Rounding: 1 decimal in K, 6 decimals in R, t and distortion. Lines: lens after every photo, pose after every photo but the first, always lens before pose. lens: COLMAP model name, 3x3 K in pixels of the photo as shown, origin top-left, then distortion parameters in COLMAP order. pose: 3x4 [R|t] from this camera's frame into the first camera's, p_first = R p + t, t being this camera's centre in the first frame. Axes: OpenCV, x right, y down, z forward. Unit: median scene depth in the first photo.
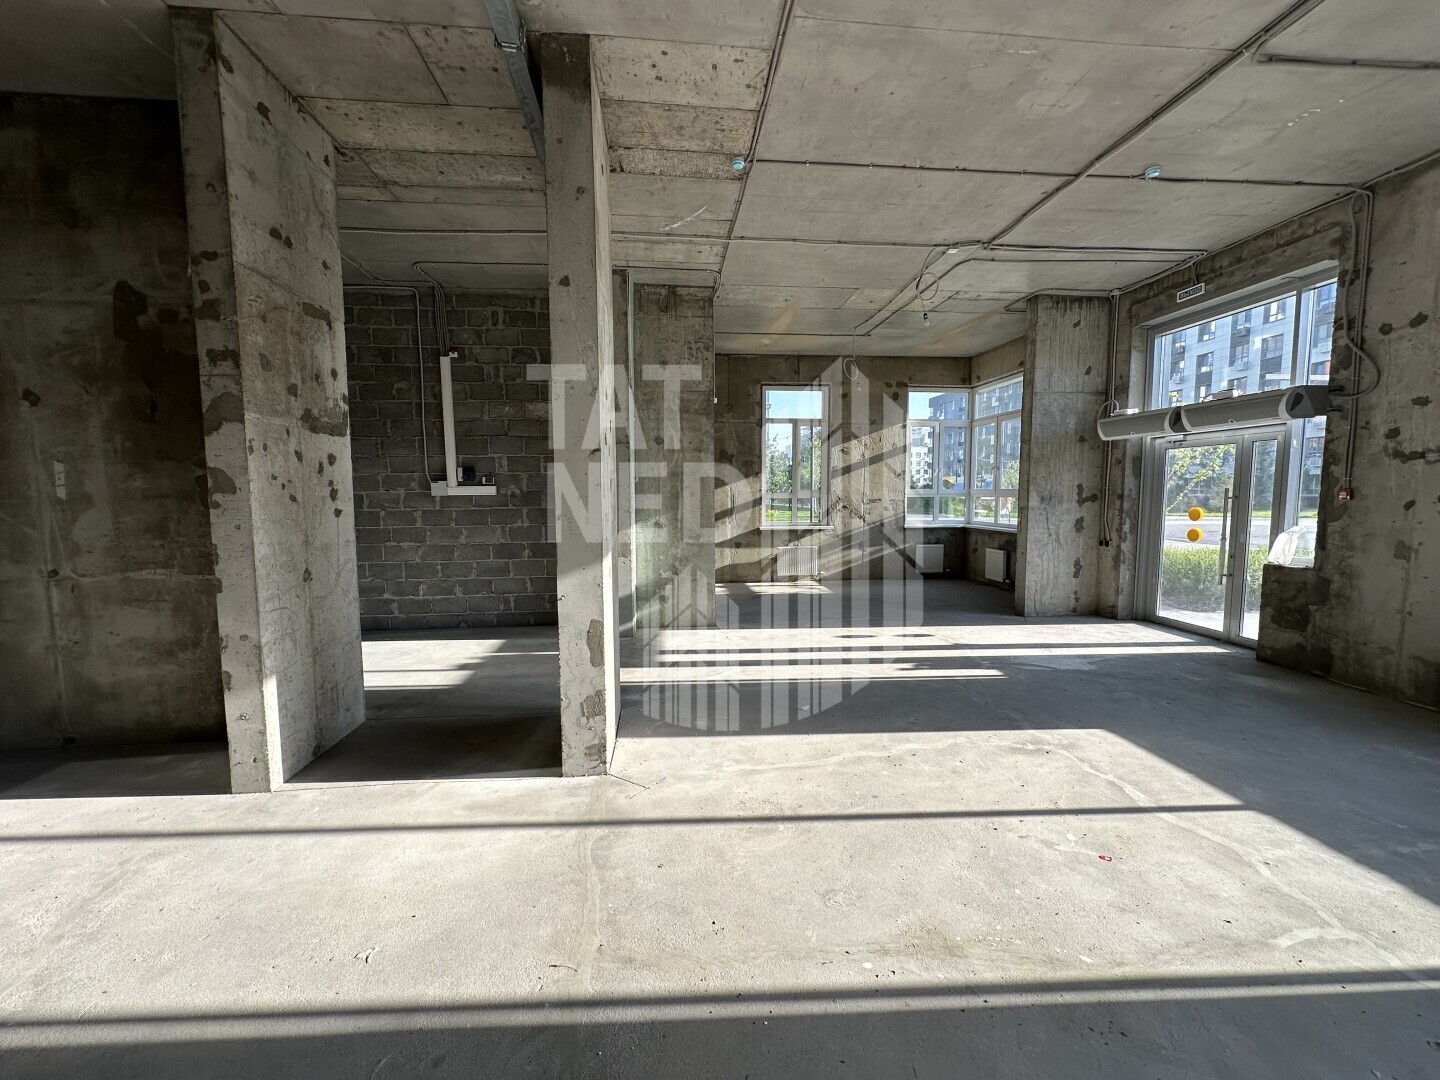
lens RADIAL K [[571.8, 0, 720.2], [0, 571.8, 539.3], [0, 0, 1]] dist [-0.000113, 0.000366]
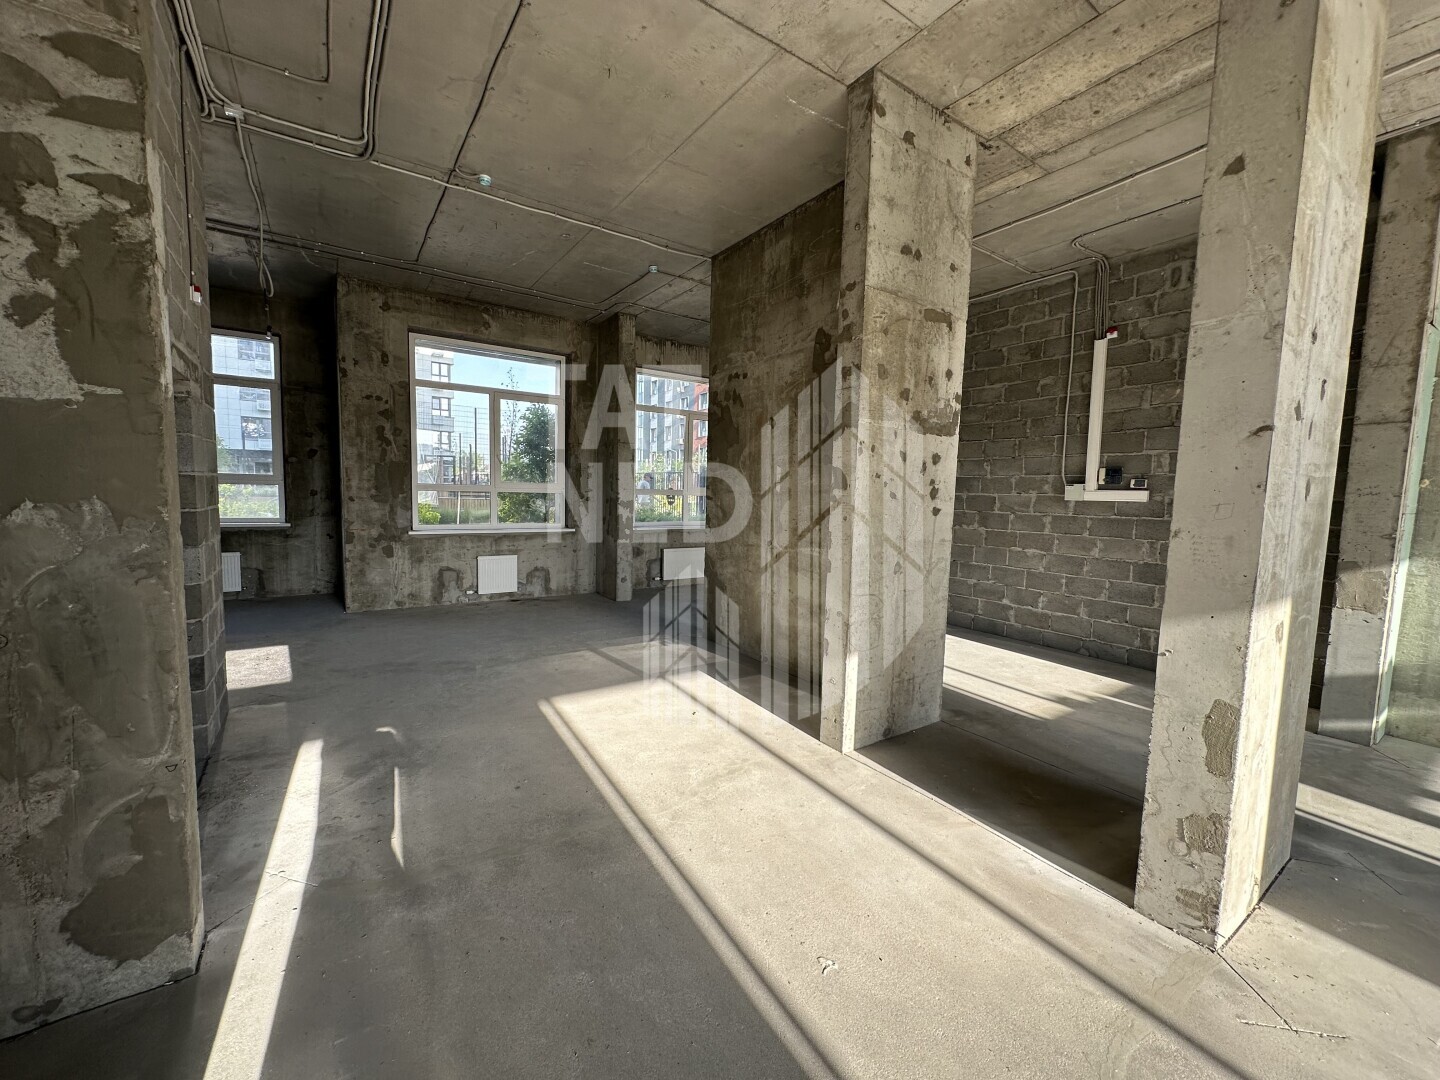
lens RADIAL K [[571.8, 0, 719.6], [0, 571.8, 539.2], [0, 0, 1]] dist [-0.000113, 0.000366]
pose [[0.480724, 0.093141, -0.871911, 0.027287], [-0.102244, 0.993514, 0.049759, -0.006514], [0.870891, 0.065228, 0.487129, 0.126398]]
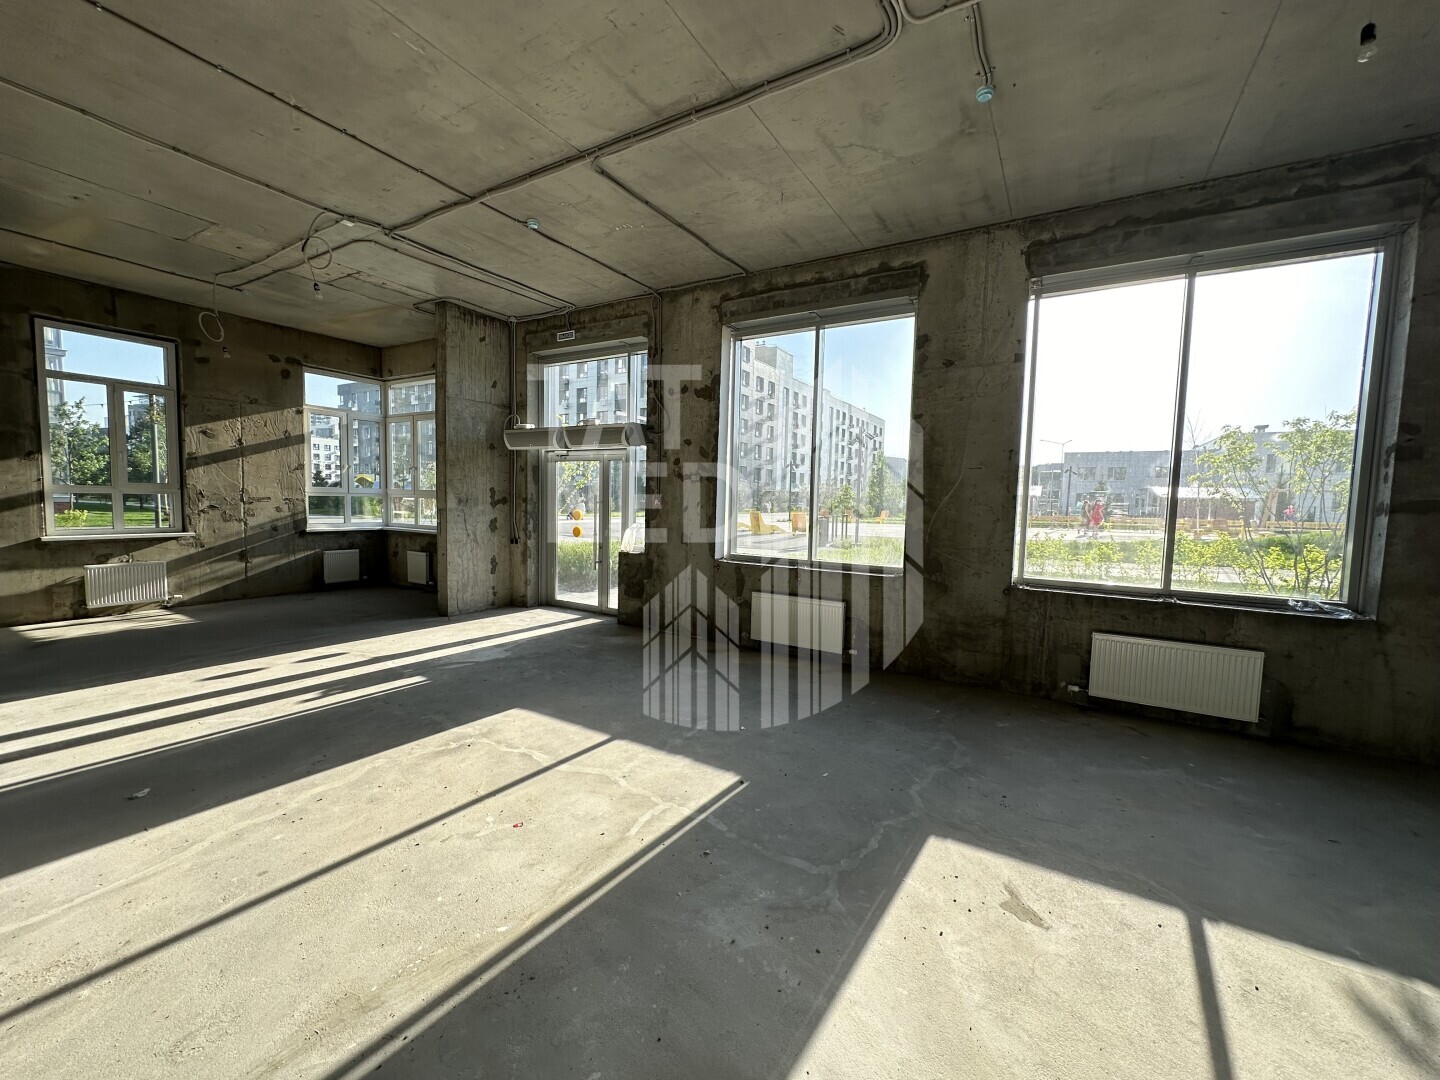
lens RADIAL K [[571.8, 0, 720.5], [0, 571.8, 539.5], [0, 0, 1]] dist [-0.000113, 0.000366]
pose [[0.597390, -0.038252, 0.801038, 0.018652], [0.039249, 0.999059, 0.018437, -0.001585], [-0.800990, 0.020426, 0.598329, 0.003530]]
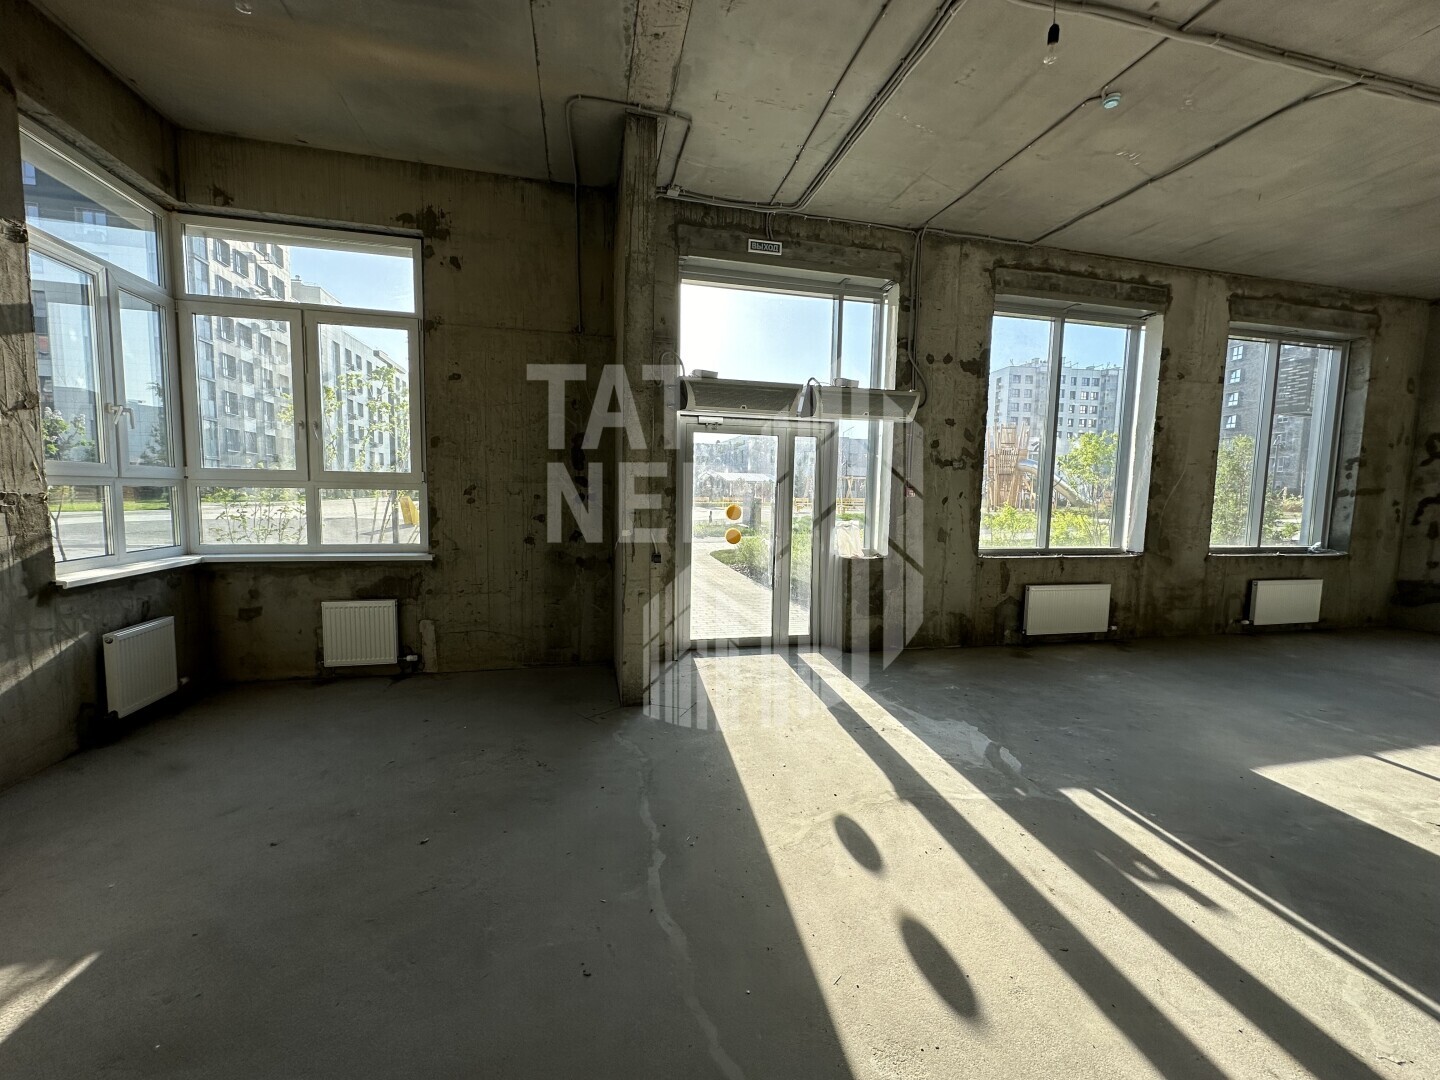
lens RADIAL K [[571.8, 0, 720.6], [0, 571.8, 539.1], [0, 0, 1]] dist [-0.000113, 0.000366]
pose [[-0.127323, -0.082500, 0.988424, -0.030411], [0.064040, 0.993772, 0.091196, -0.103465], [-0.989792, 0.074910, -0.121246, 1.390656]]
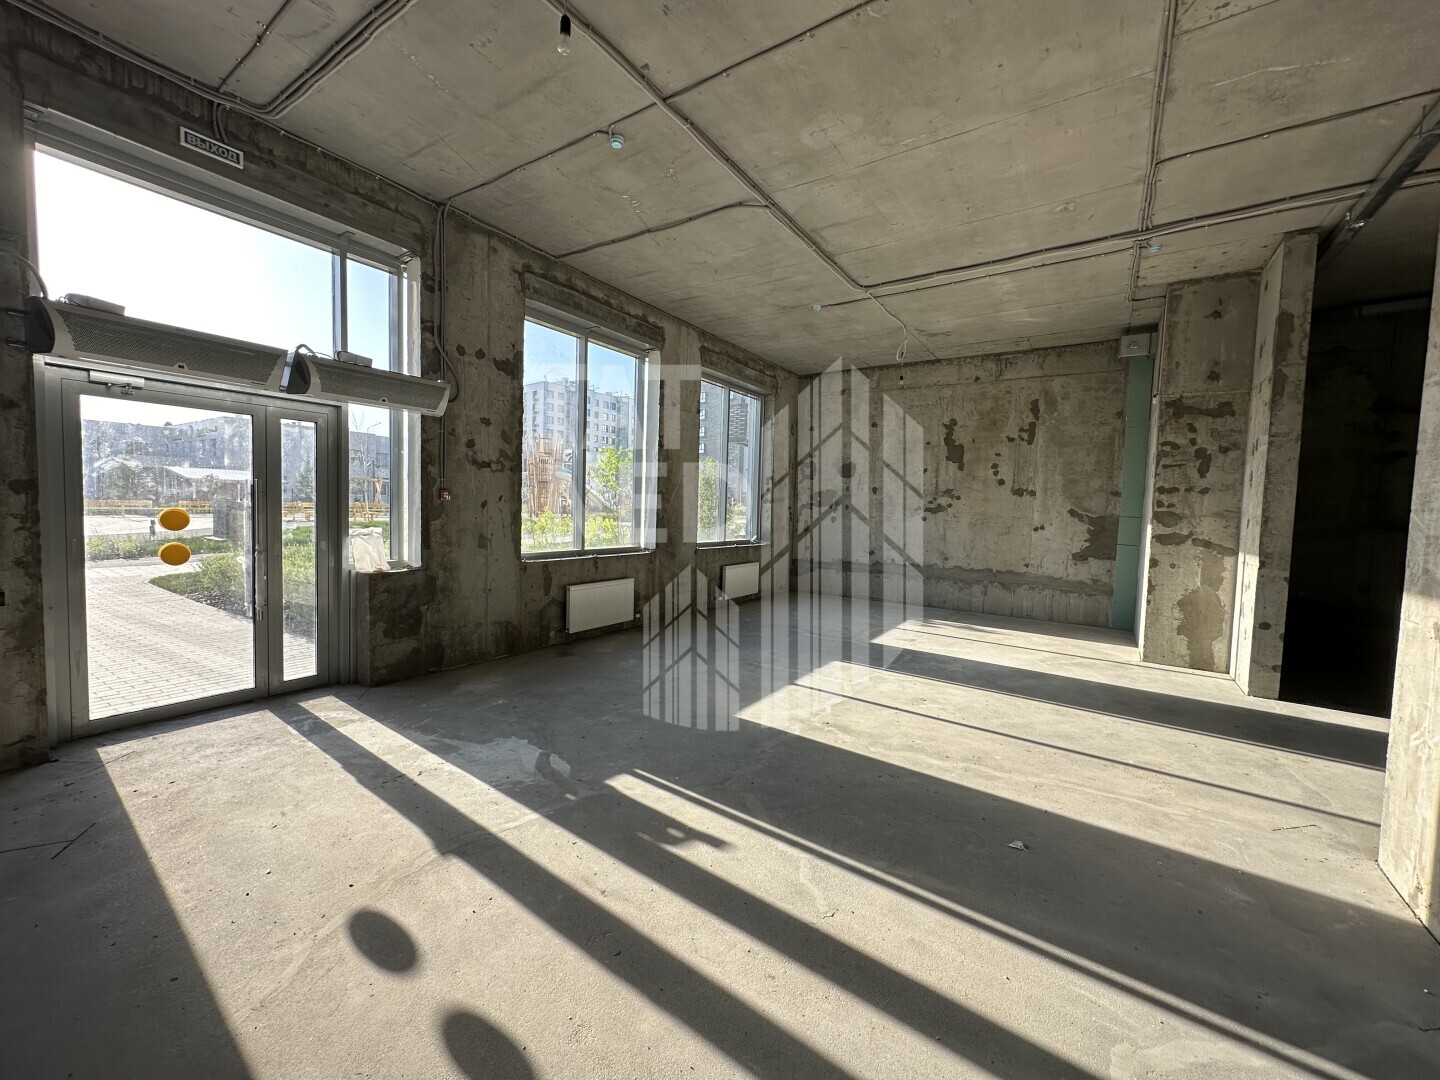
lens RADIAL K [[571.8, 0, 720.2], [0, 571.8, 539.6], [0, 0, 1]] dist [-0.000113, 0.000366]
pose [[-0.773491, -0.053205, 0.631570, 0.018344], [0.027568, 0.992703, 0.117391, -0.095559], [-0.633207, 0.108212, -0.766381, 1.355113]]
